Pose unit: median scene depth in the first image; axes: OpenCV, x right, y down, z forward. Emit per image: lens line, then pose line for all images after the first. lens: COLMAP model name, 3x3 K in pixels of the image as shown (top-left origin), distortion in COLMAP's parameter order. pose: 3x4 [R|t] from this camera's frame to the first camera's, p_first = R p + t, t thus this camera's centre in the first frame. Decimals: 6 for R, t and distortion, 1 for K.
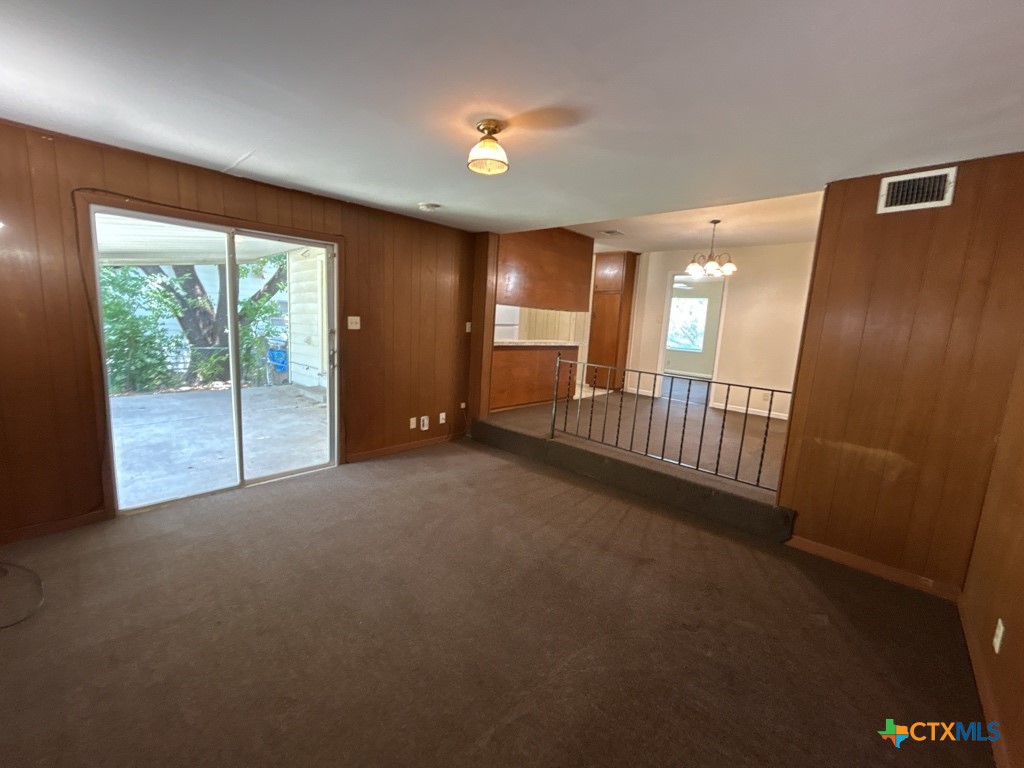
lens RADIAL K [[416.0, 0, 512.4], [0, 416.0, 383.9], [0, 0, 1]] dist [-0.006295, 0.005747]
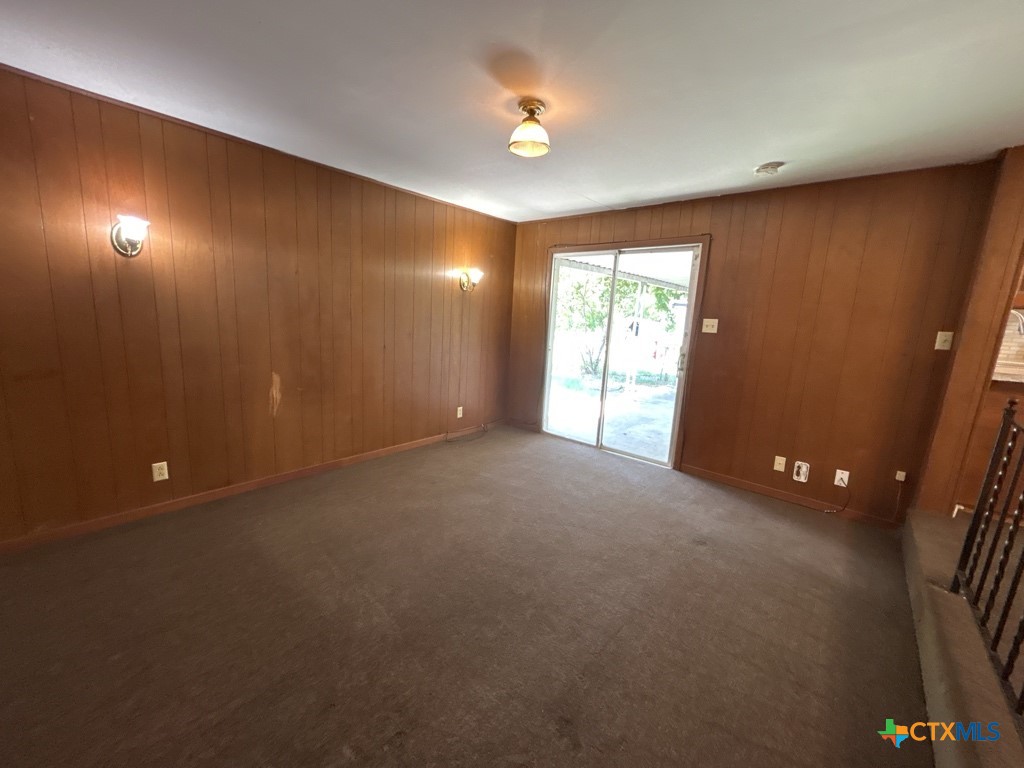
lens RADIAL K [[416.0, 0, 510.6], [0, 416.0, 385.2], [0, 0, 1]] dist [-0.006295, 0.005747]
pose [[0.043898, 0.135089, -0.989861, 0.501441], [-0.193334, 0.973234, 0.124246, -0.045410], [0.980150, 0.185920, 0.068840, 0.501968]]
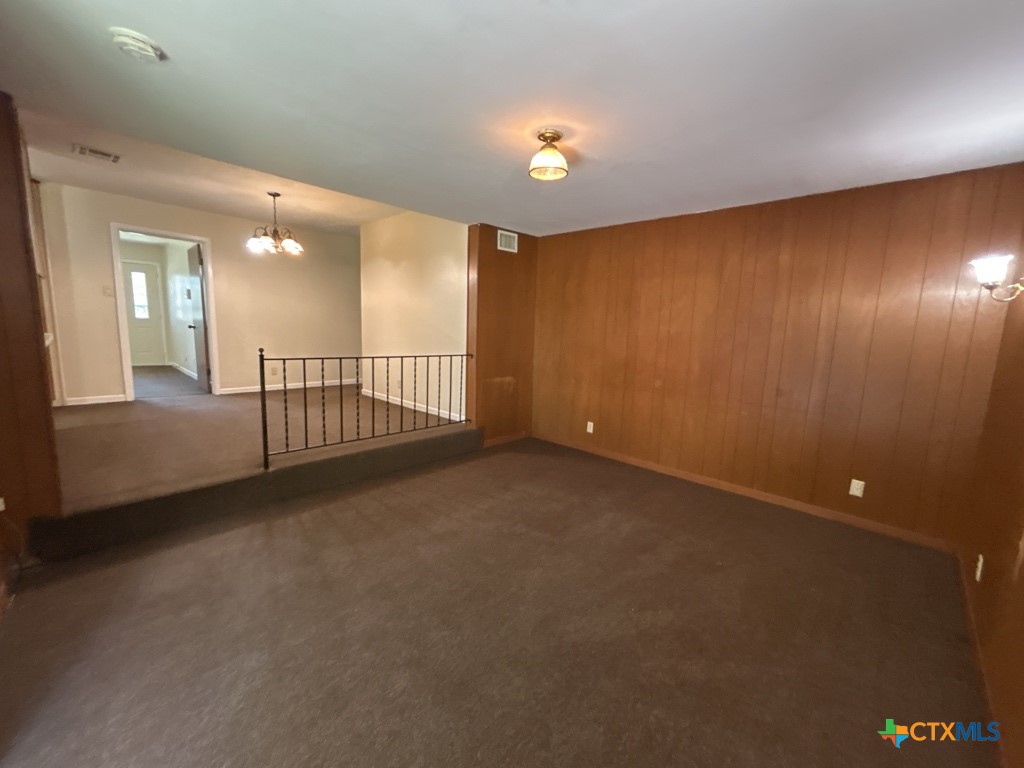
lens RADIAL K [[416.0, 0, 510.8], [0, 416.0, 383.7], [0, 0, 1]] dist [-0.006295, 0.005747]
pose [[0.025631, -0.202439, 0.978959, -0.607366], [0.113441, 0.973545, 0.198349, -0.115377], [-0.993214, 0.105970, 0.047917, 0.553460]]
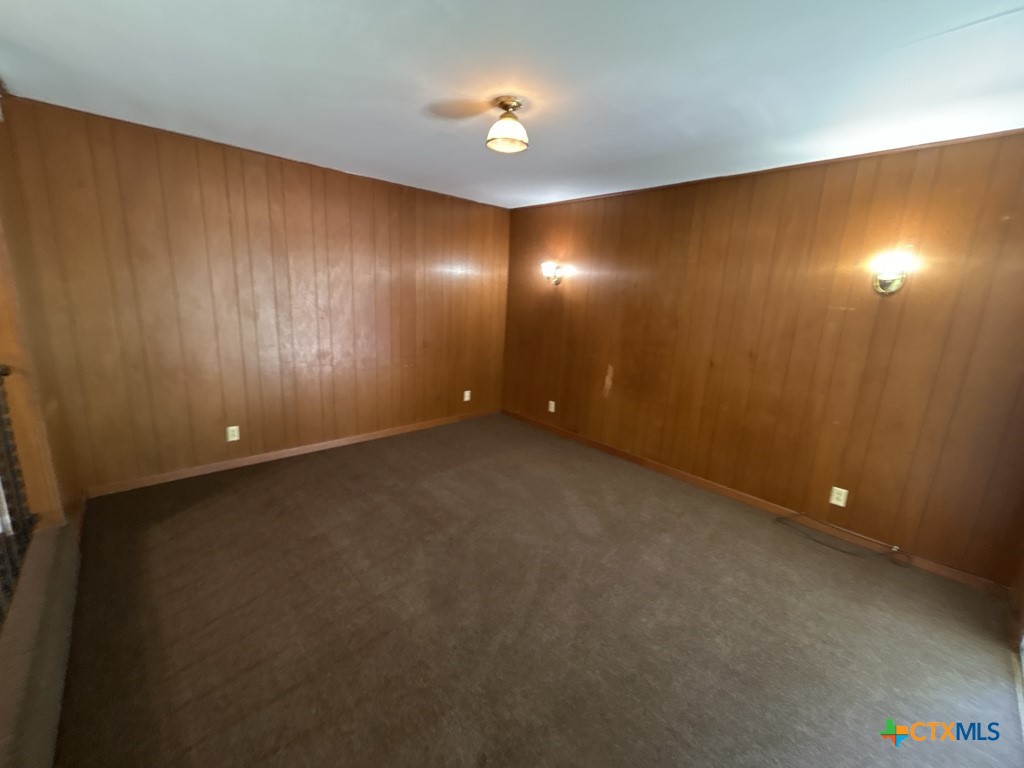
lens RADIAL K [[416.0, 0, 508.2], [0, 416.0, 382.0], [0, 0, 1]] dist [-0.006295, 0.005747]
pose [[-0.990681, -0.112412, 0.076903, -0.097975], [-0.079692, 0.936308, 0.342019, -0.164159], [-0.110452, 0.332703, -0.936541, 1.071635]]
